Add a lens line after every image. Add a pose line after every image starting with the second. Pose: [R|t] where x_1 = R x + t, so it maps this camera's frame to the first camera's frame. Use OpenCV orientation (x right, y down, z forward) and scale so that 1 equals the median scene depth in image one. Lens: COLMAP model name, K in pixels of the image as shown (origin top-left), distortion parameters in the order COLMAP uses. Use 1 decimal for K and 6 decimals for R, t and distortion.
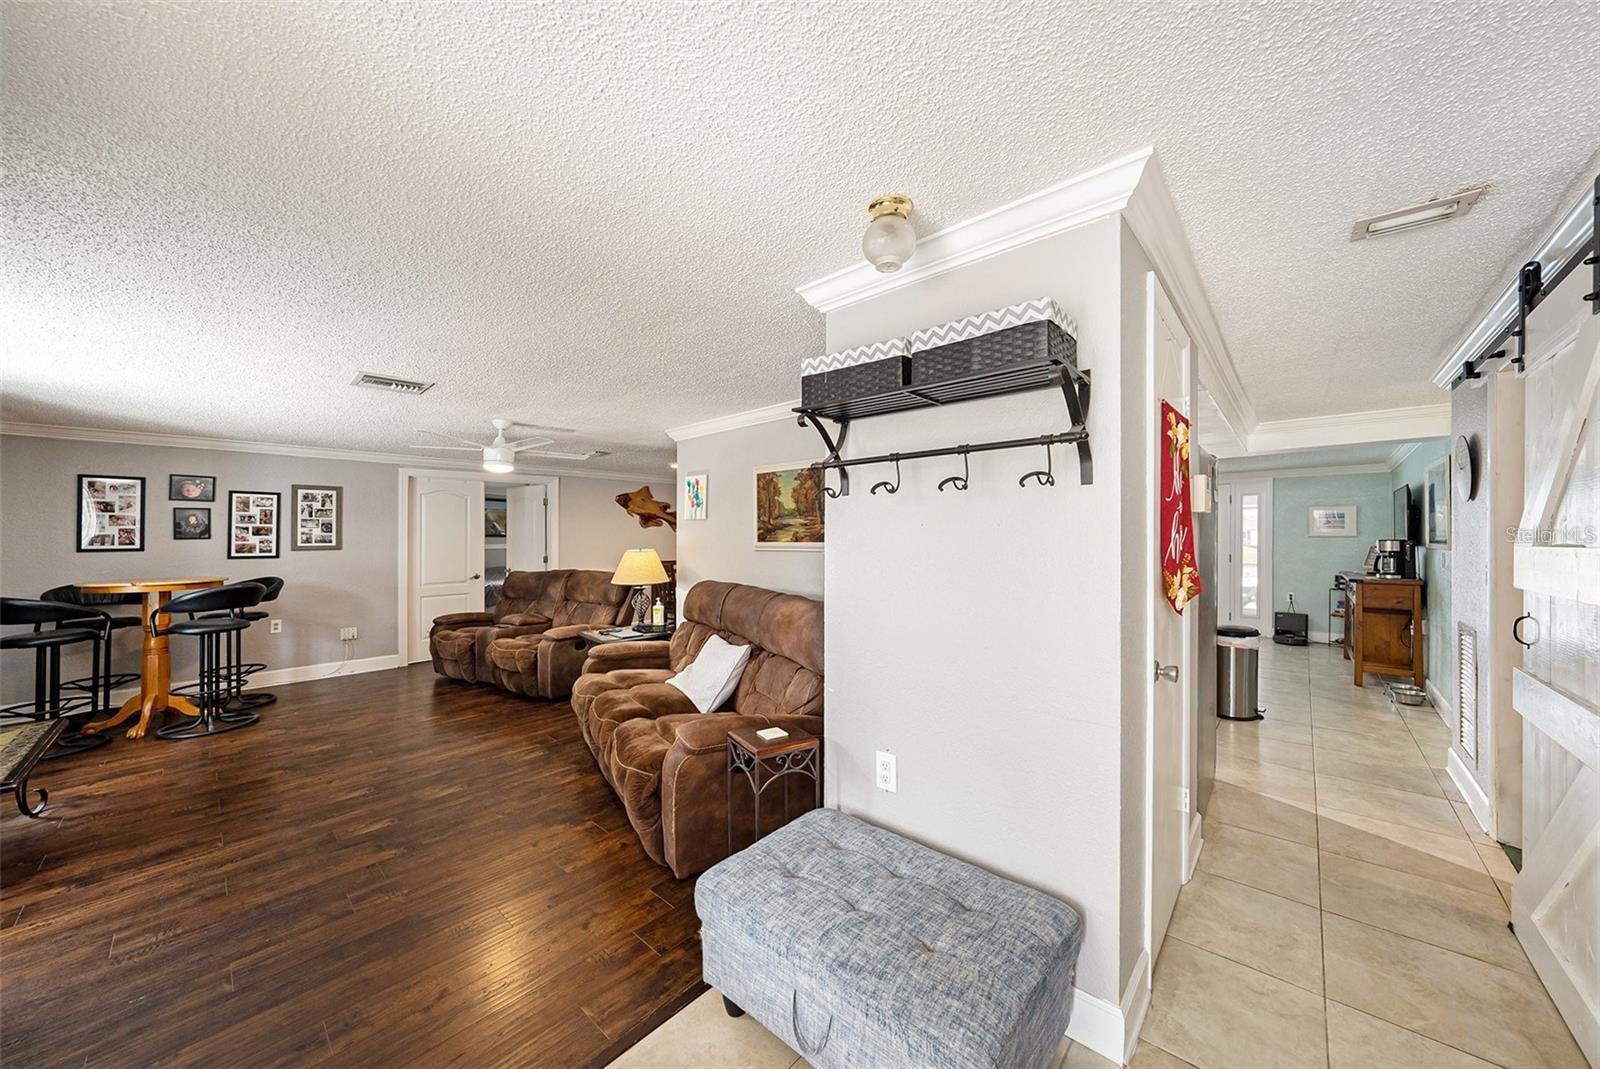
lens RADIAL K [[565.1, 0, 796.0], [0, 565.1, 526.8], [0, 0, 1]] dist [-0.019891, 0.001296]
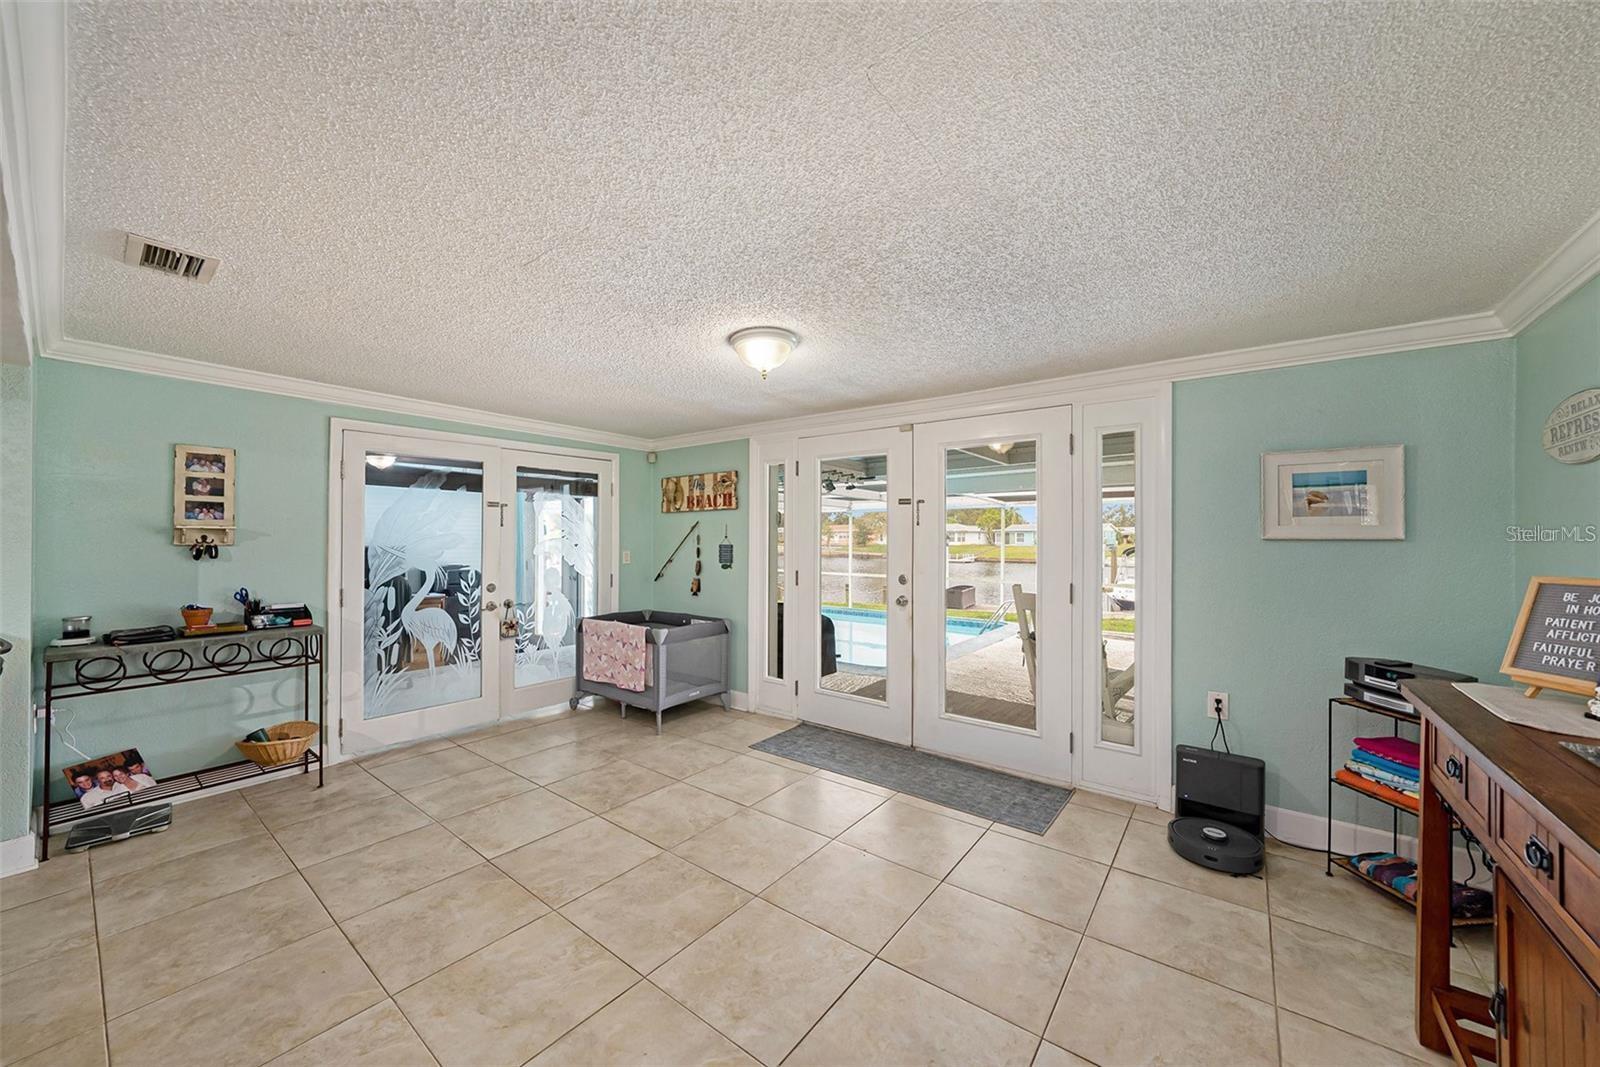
lens RADIAL K [[584.7, 0, 822.5], [0, 584.7, 533.5], [0, 0, 1]] dist [-0.004651, -0.000513]
pose [[0.995098, 0.001117, 0.098885, 0.977550], [-0.001978, 0.999961, 0.008614, 0.019798], [-0.098871, -0.008768, 0.995062, 1.068630]]
